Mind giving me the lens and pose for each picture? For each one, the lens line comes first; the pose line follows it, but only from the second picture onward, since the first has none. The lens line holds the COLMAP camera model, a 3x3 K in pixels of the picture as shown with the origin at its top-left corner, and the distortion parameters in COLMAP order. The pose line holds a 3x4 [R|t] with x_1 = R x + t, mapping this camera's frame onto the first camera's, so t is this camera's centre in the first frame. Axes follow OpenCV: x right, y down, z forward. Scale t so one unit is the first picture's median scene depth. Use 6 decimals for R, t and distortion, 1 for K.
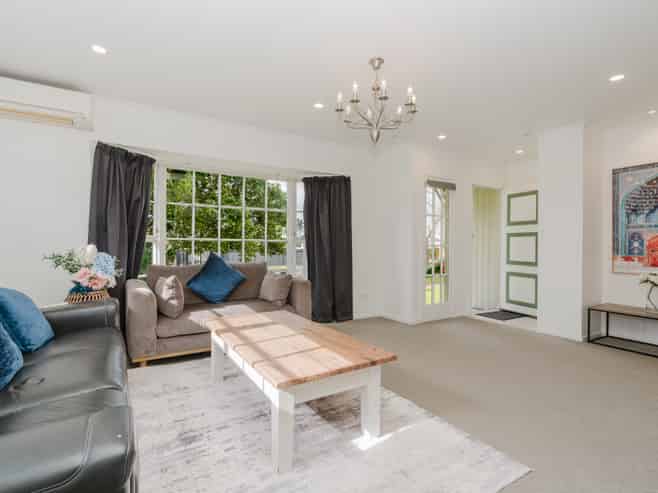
lens RADIAL K [[315.7, 0, 326.1], [0, 315.7, 243.4], [0, 0, 1]] dist [-0.002072, -0.000140]
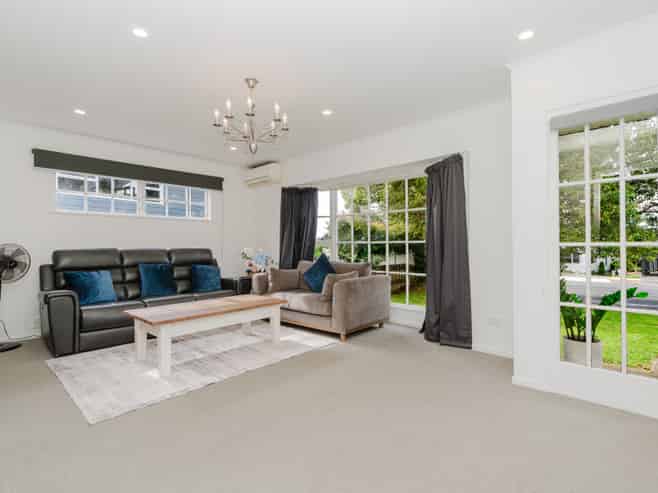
lens RADIAL K [[315.7, 0, 326.1], [0, 315.7, 251.6], [0, 0, 1]] dist [-0.002072, -0.000140]
pose [[0.307896, -0.006435, -0.951398, 0.784222], [0.006751, 0.999967, -0.004579, 0.026170], [0.951396, -0.005013, 0.307929, 0.570539]]
